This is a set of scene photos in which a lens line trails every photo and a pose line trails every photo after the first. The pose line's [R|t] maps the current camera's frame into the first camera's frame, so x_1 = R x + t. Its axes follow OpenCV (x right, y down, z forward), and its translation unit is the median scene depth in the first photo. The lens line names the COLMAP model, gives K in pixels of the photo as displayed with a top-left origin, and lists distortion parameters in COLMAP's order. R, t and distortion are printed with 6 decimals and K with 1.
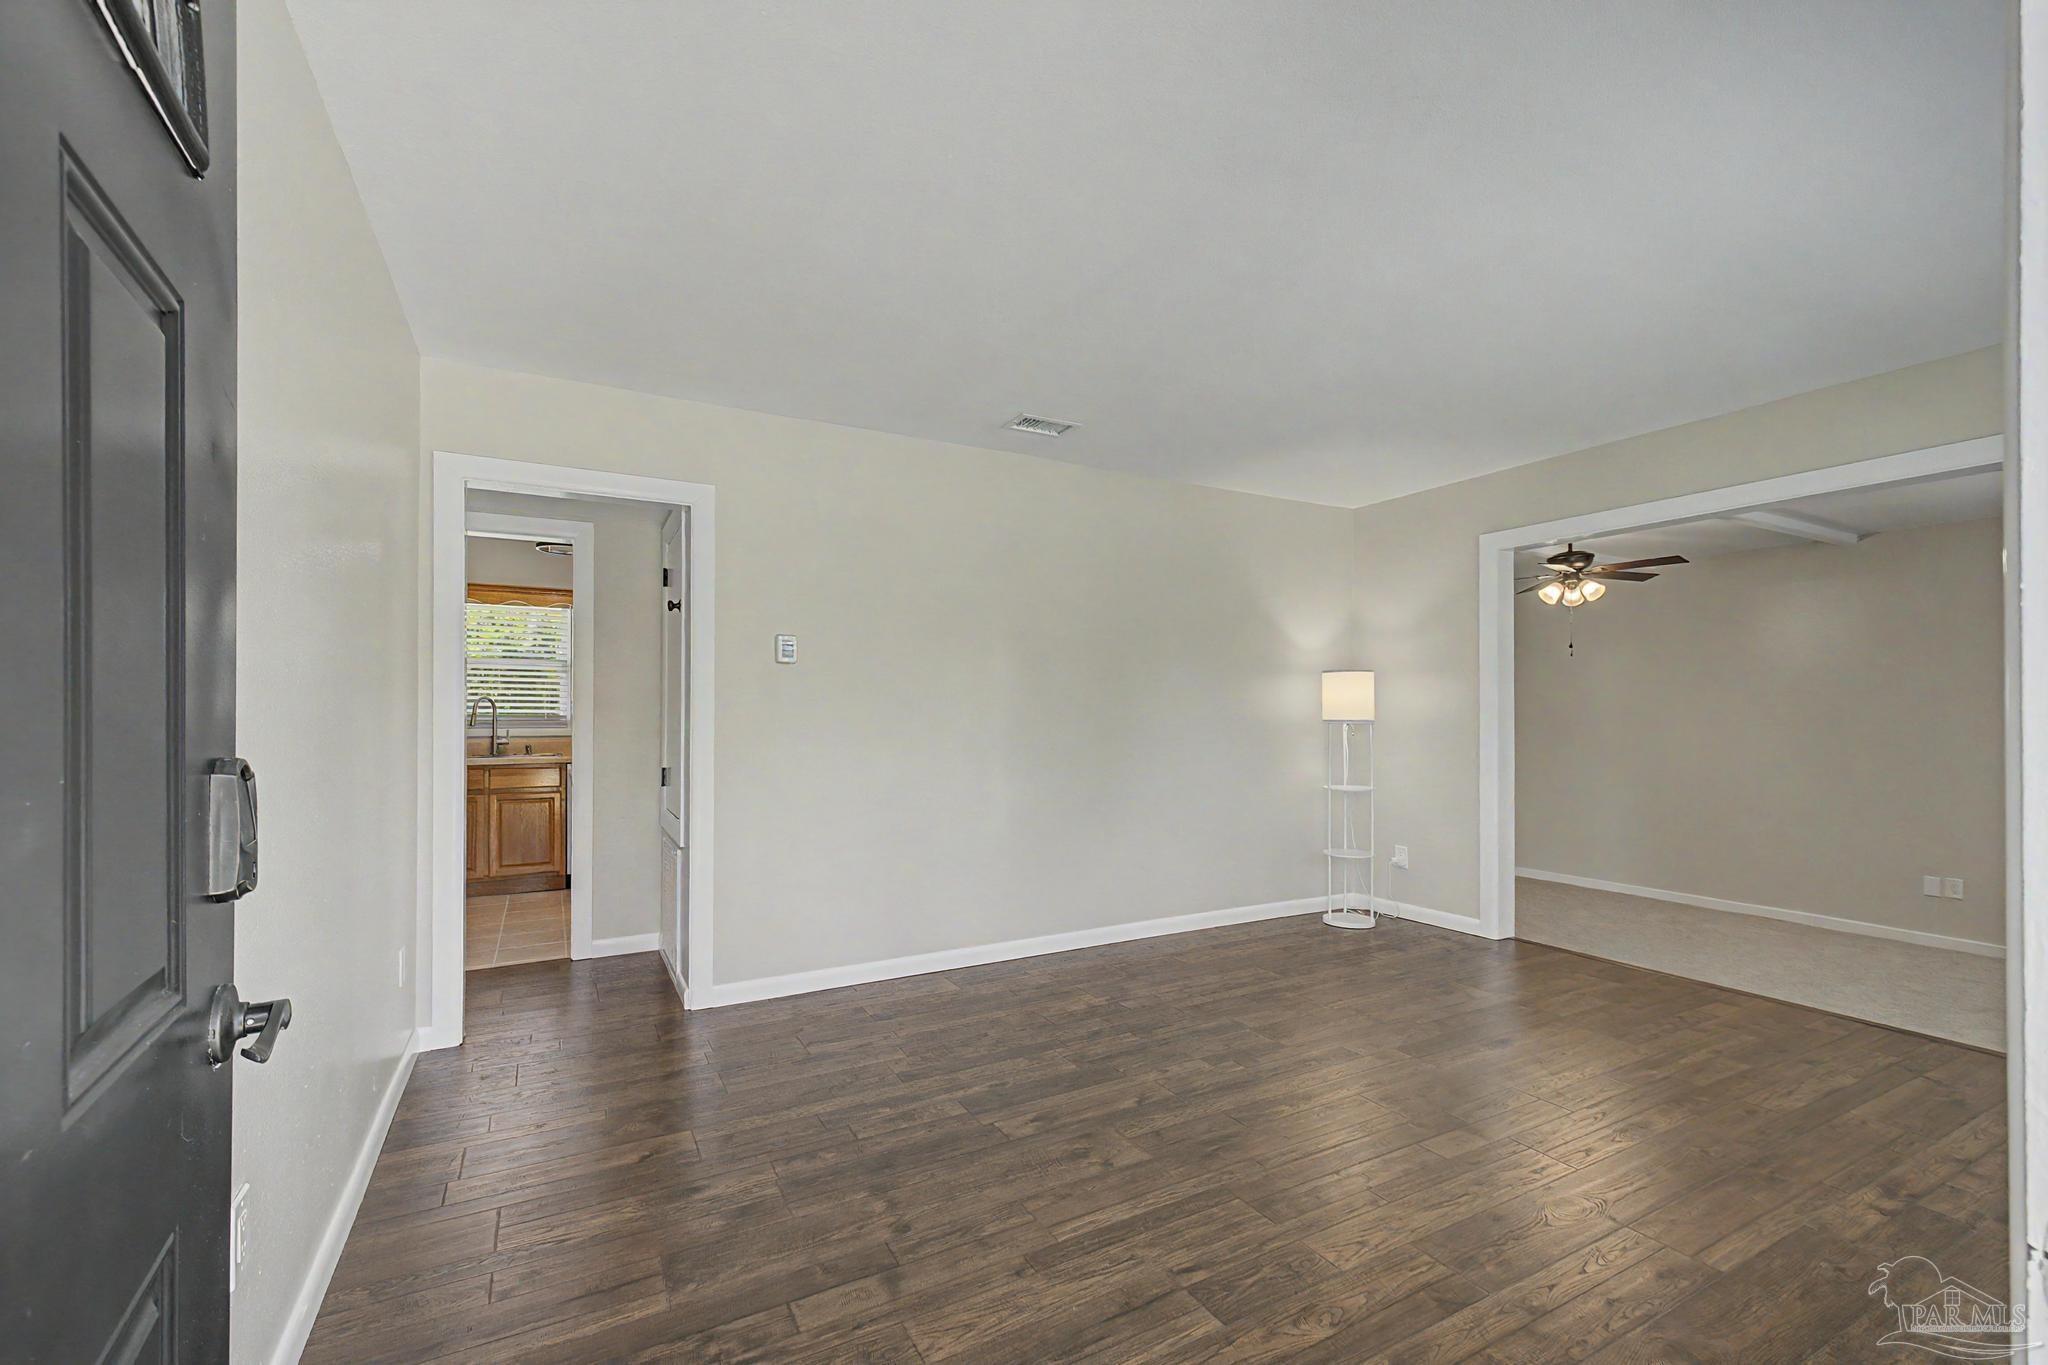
lens RADIAL K [[864.4, 0, 1022.5], [0, 864.4, 703.0], [0, 0, 1]] dist [0.001606, -0.003345]
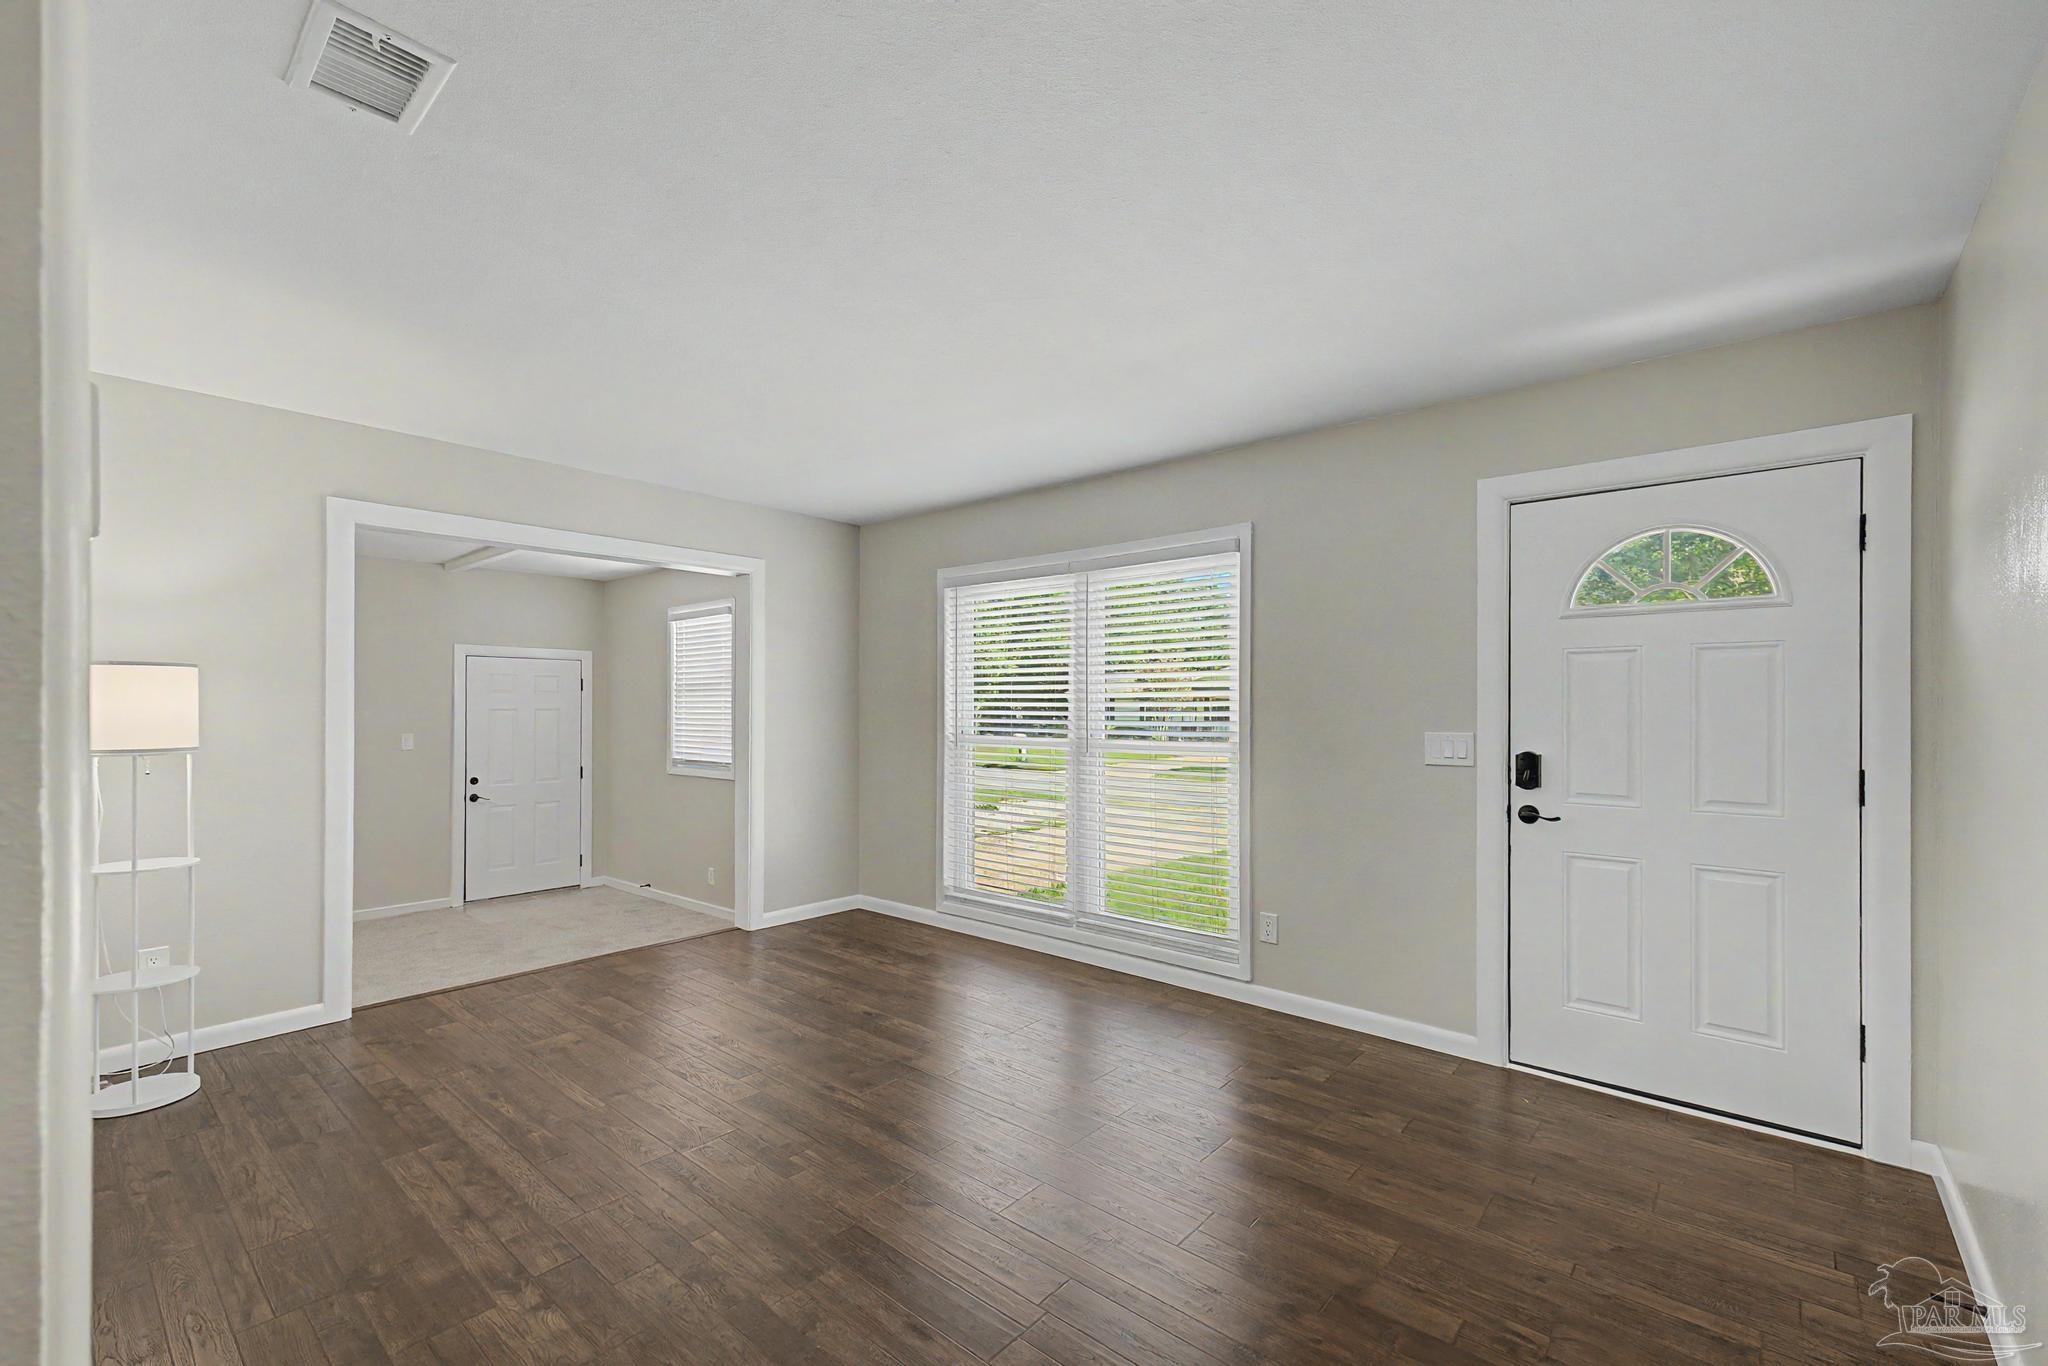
lens RADIAL K [[864.4, 0, 1022.5], [0, 864.4, 703.5], [0, 0, 1]] dist [0.001606, -0.003345]
pose [[-0.353294, 0.000236, 0.935512, -0.463373], [-0.005654, 0.999981, -0.002387, -0.015650], [-0.935495, -0.006133, -0.353287, 0.822382]]
